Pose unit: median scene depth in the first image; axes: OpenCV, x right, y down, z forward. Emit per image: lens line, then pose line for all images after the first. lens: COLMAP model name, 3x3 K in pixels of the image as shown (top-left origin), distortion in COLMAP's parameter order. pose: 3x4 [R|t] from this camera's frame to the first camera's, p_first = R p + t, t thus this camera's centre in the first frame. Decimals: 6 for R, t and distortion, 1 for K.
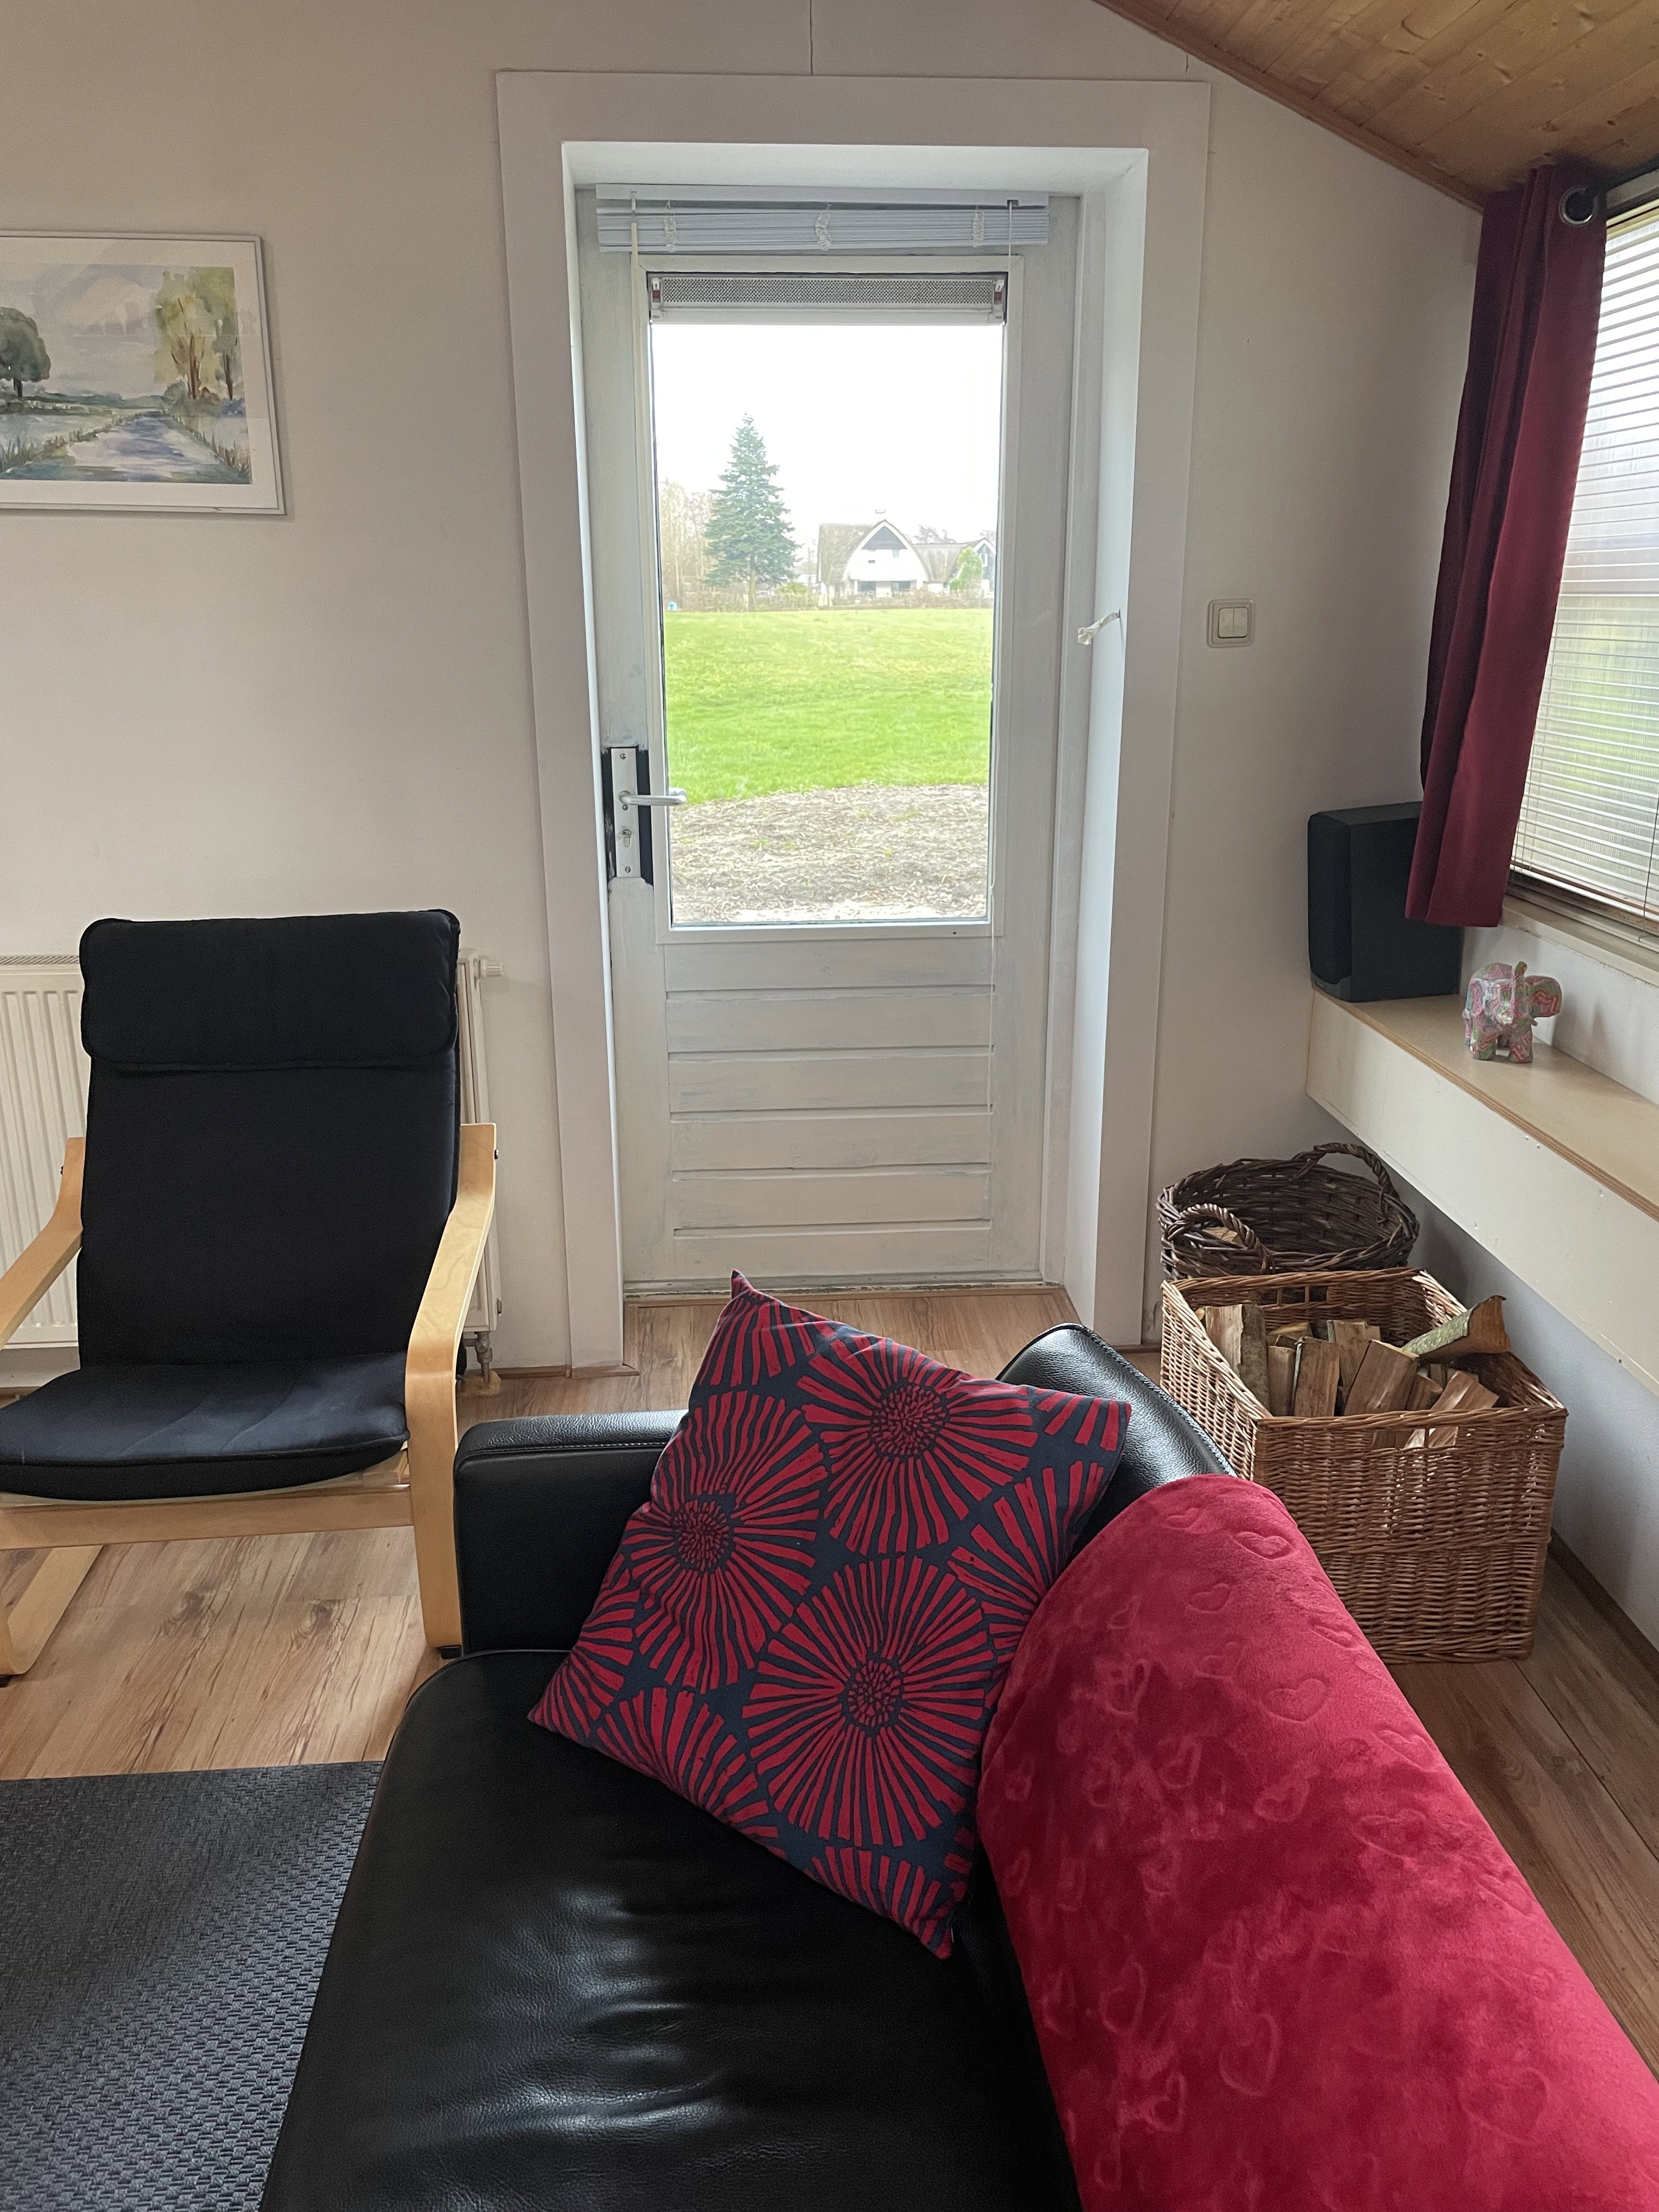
lens RADIAL K [[1683.1, 0, 834.2], [0, 1683.1, 1112.2], [0, 0, 1]] dist [-0.004133, -0.021110]
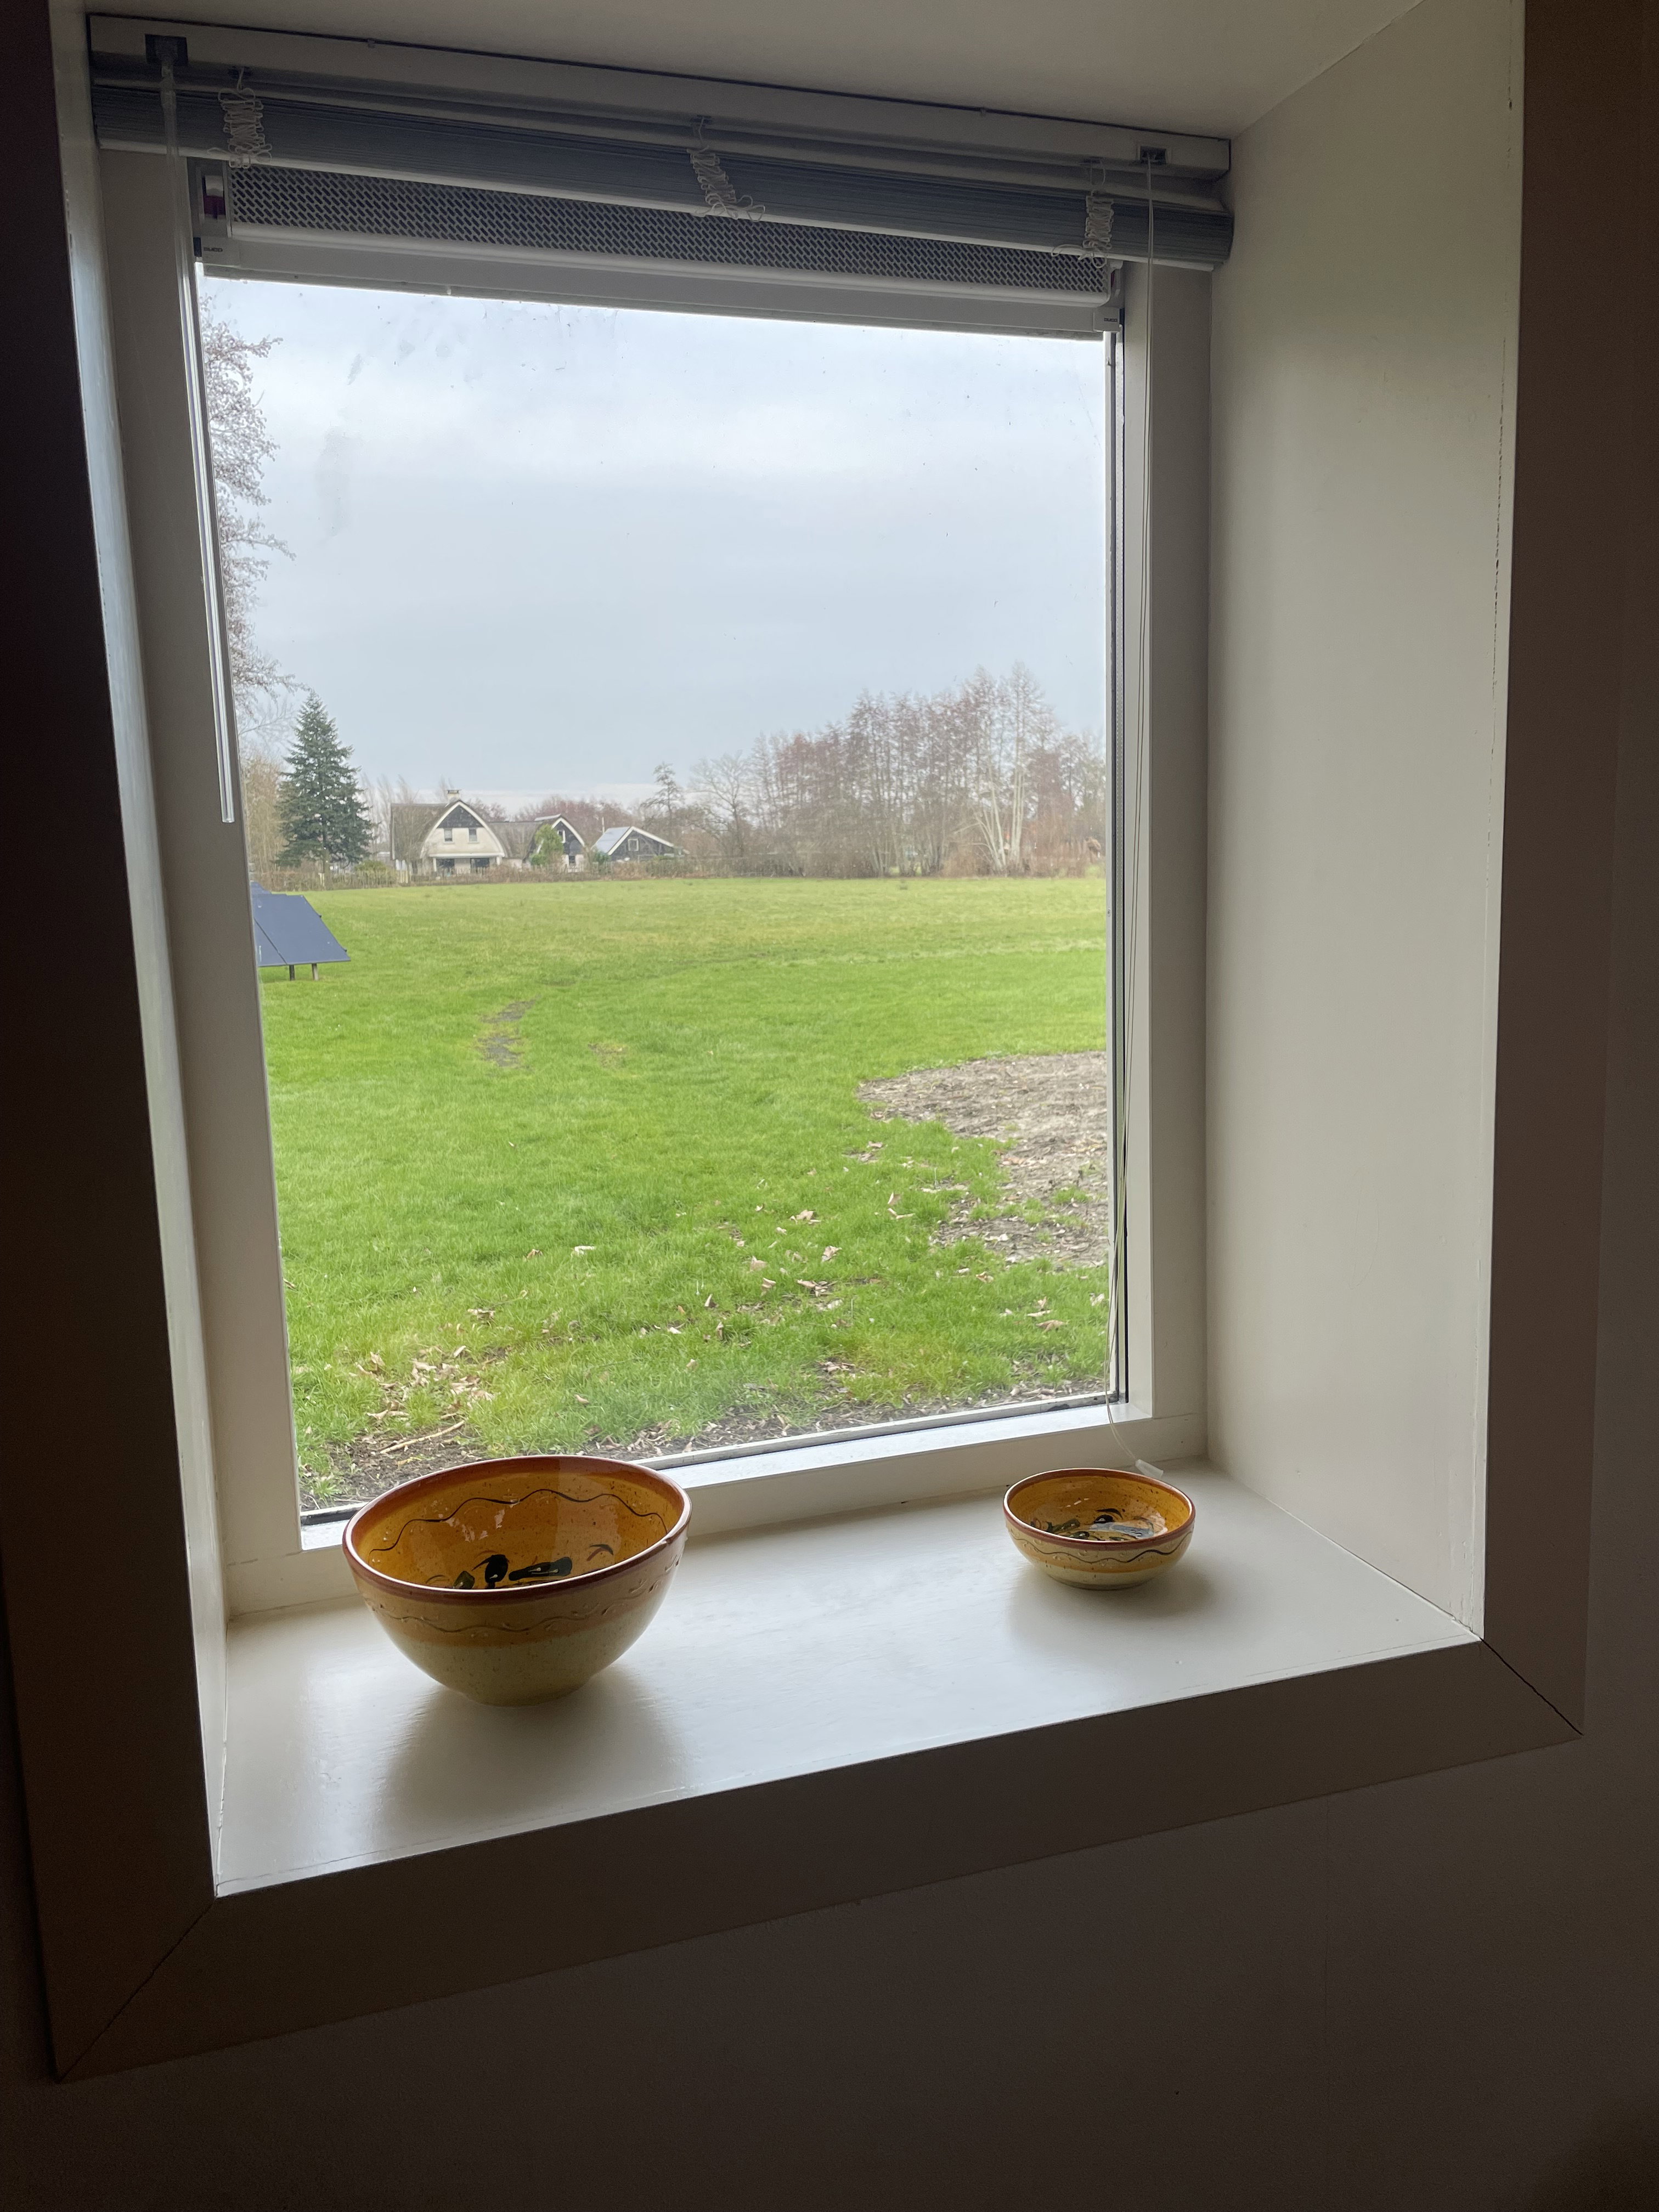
lens RADIAL K [[1683.1, 0, 828.7], [0, 1683.1, 1107.7], [0, 0, 1]] dist [-0.004133, -0.021110]
pose [[0.970768, -0.051116, 0.234515, -0.158343], [0.087159, 0.985437, -0.146004, -0.229619], [-0.223636, 0.162176, 0.961086, 0.764120]]
